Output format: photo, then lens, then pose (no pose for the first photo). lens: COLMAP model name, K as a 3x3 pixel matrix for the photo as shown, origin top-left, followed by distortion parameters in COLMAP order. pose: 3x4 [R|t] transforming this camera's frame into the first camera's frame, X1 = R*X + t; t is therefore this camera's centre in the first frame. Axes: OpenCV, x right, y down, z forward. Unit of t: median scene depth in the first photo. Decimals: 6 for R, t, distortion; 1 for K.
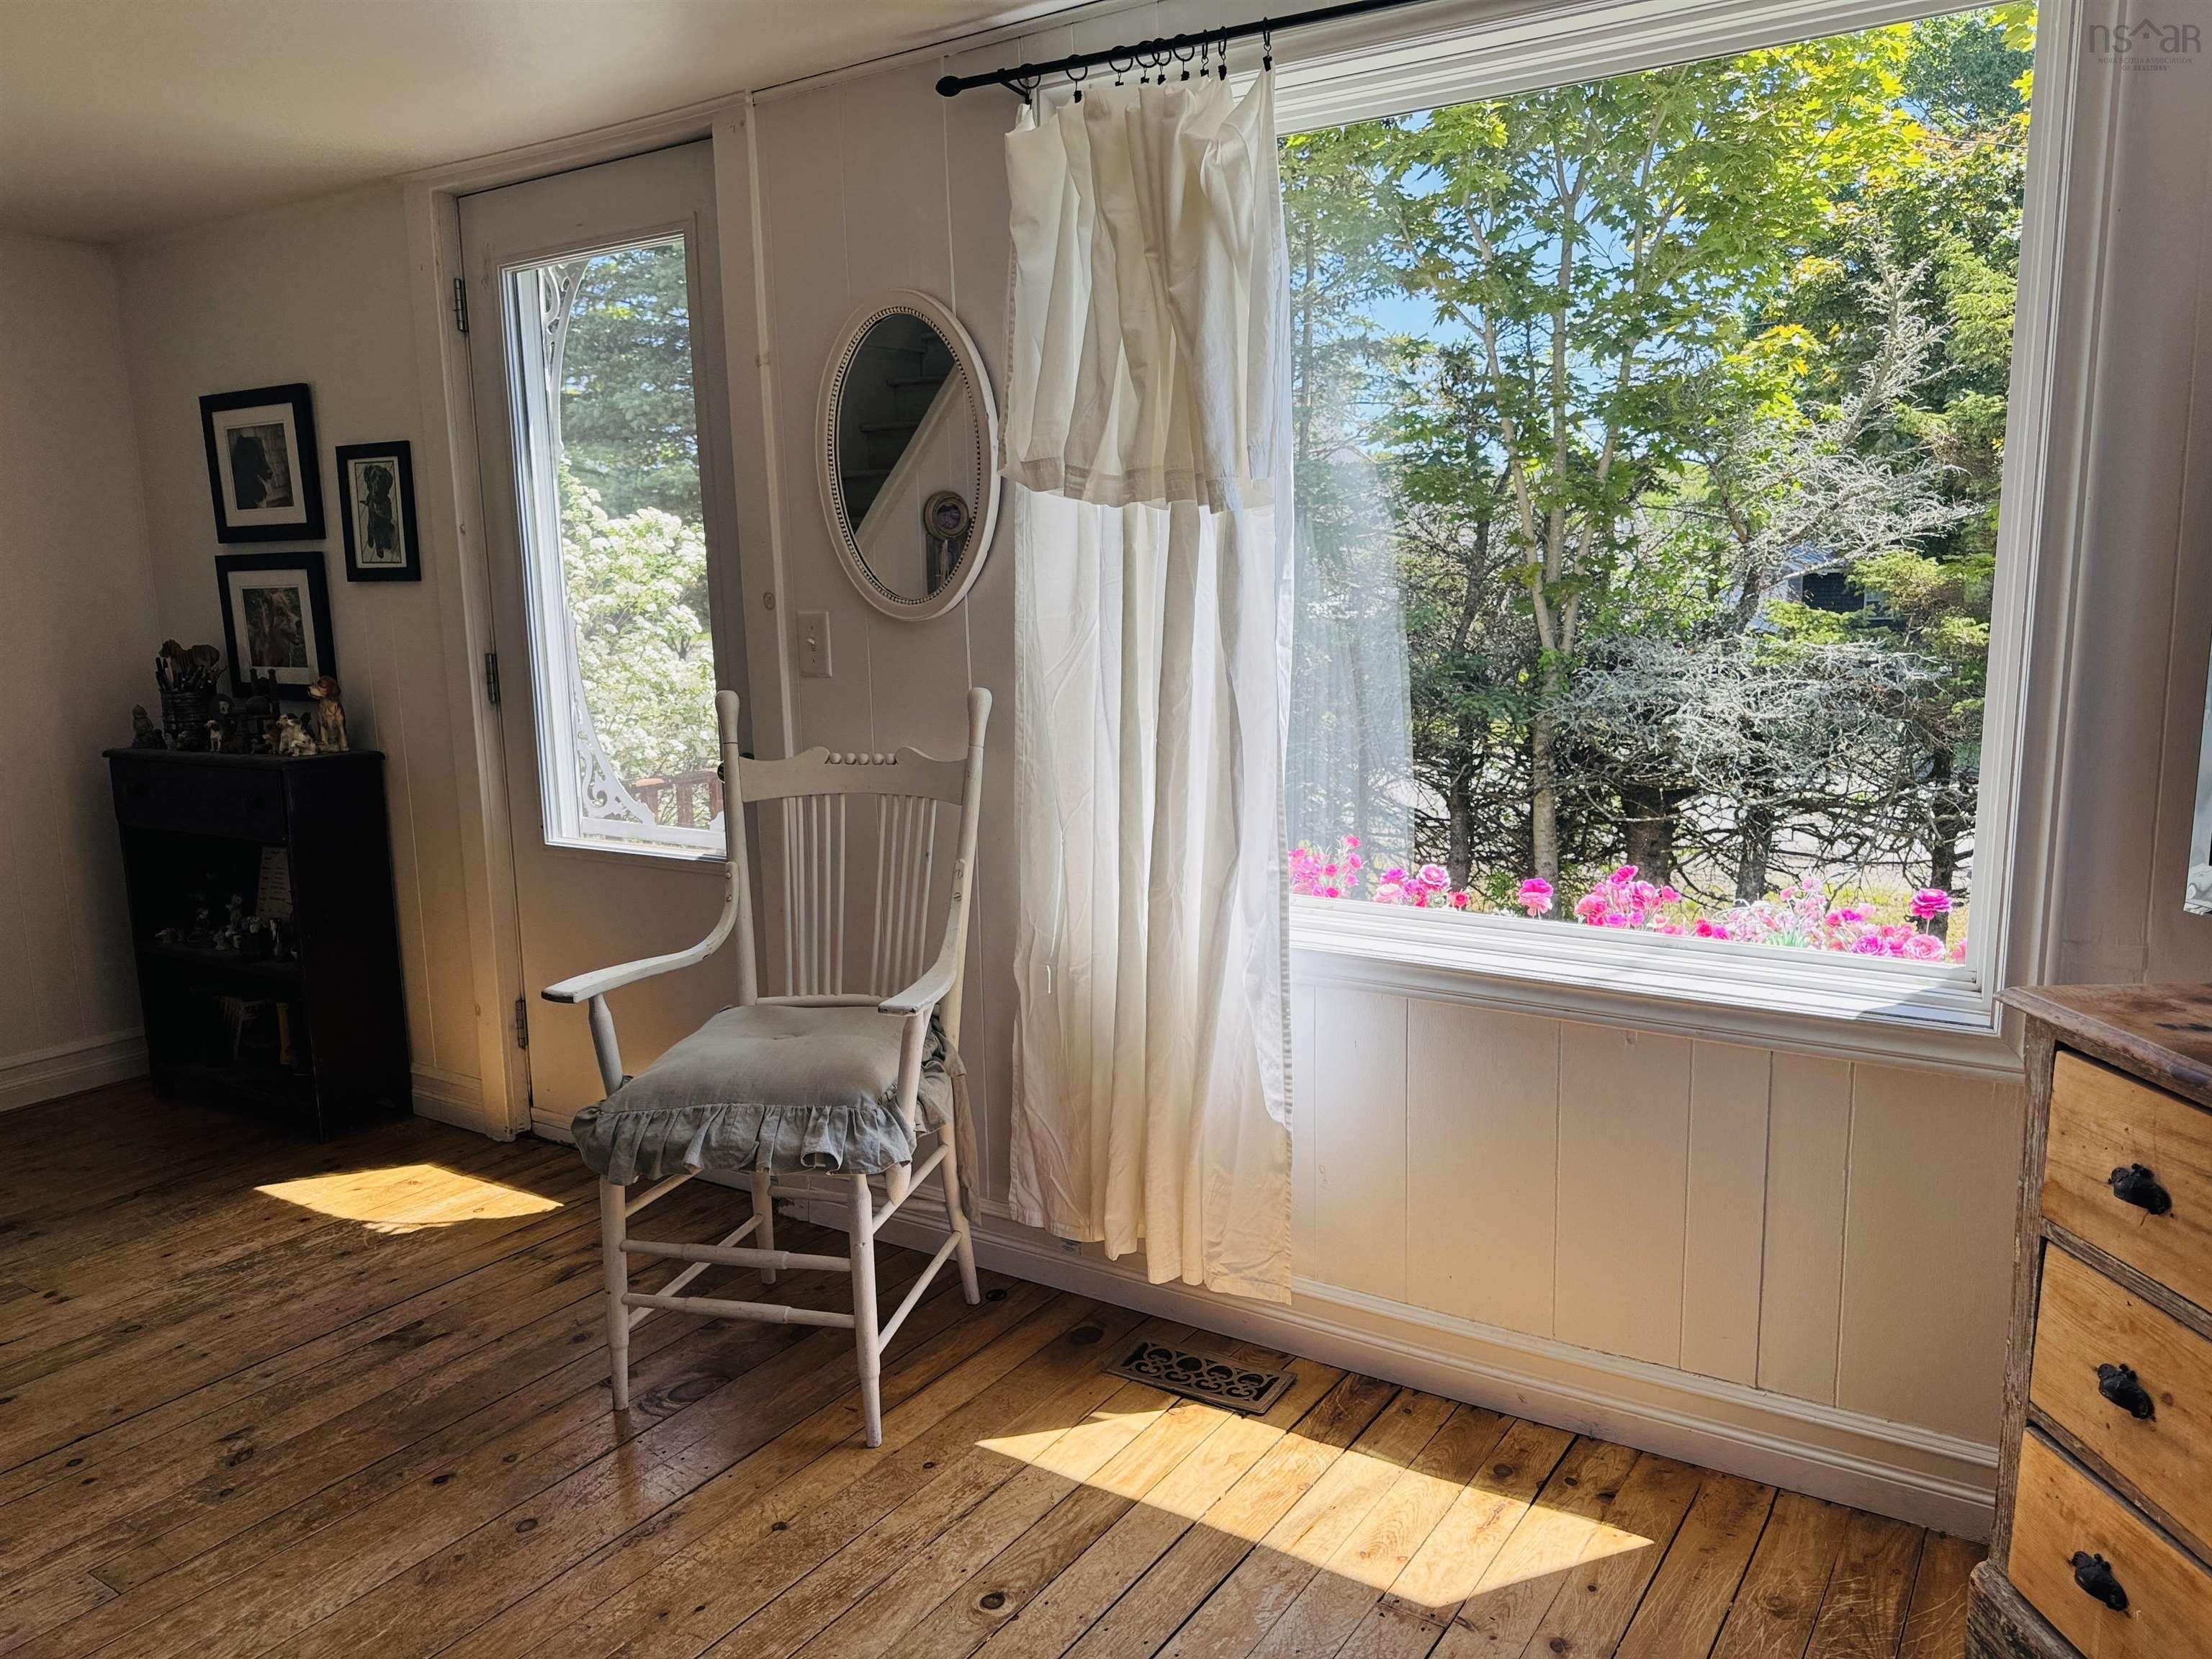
lens RADIAL K [[1558.0, 0, 1106.0], [0, 1558.0, 829.5], [0, 0, 1]] dist [0.003891, -0.039313]
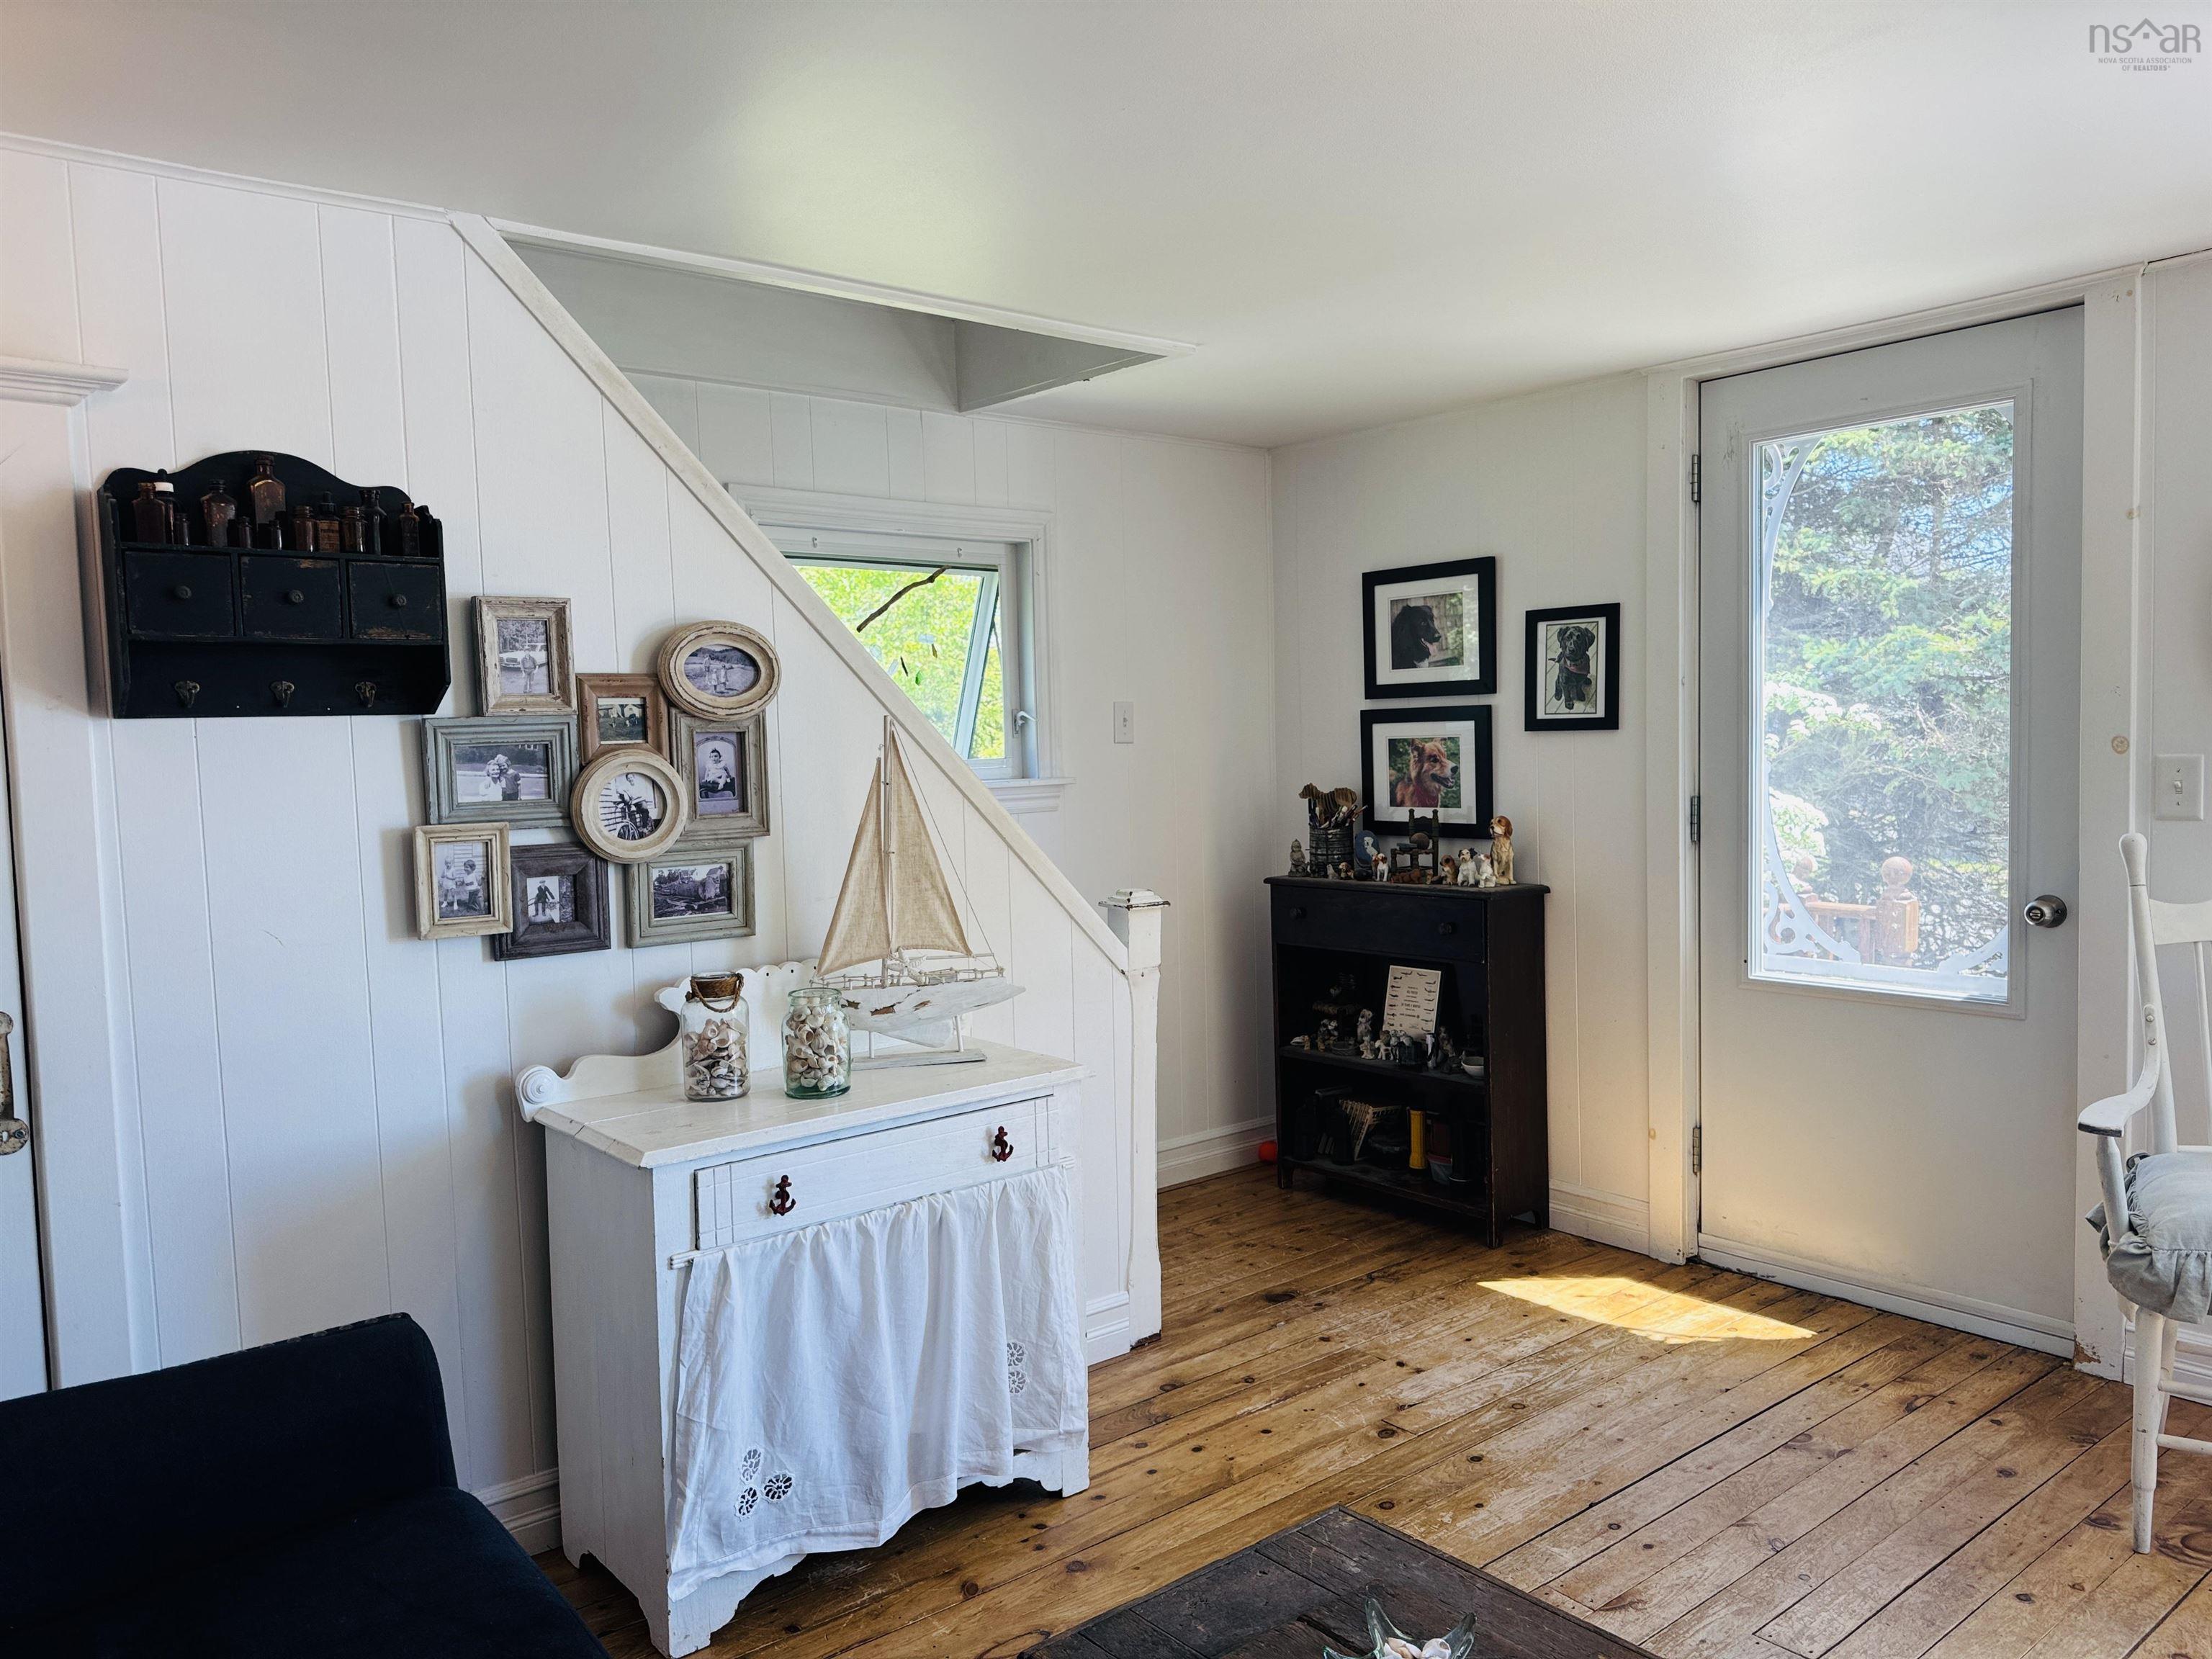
lens RADIAL K [[1521.9, 0, 1106.0], [0, 1521.9, 829.5], [0, 0, 1]] dist [0.070525, -0.144662]
pose [[0.941789, 0.011828, -0.335995, -0.407836], [-0.043797, 0.995181, -0.087728, 0.019086], [0.333339, 0.097337, 0.937769, -0.114454]]
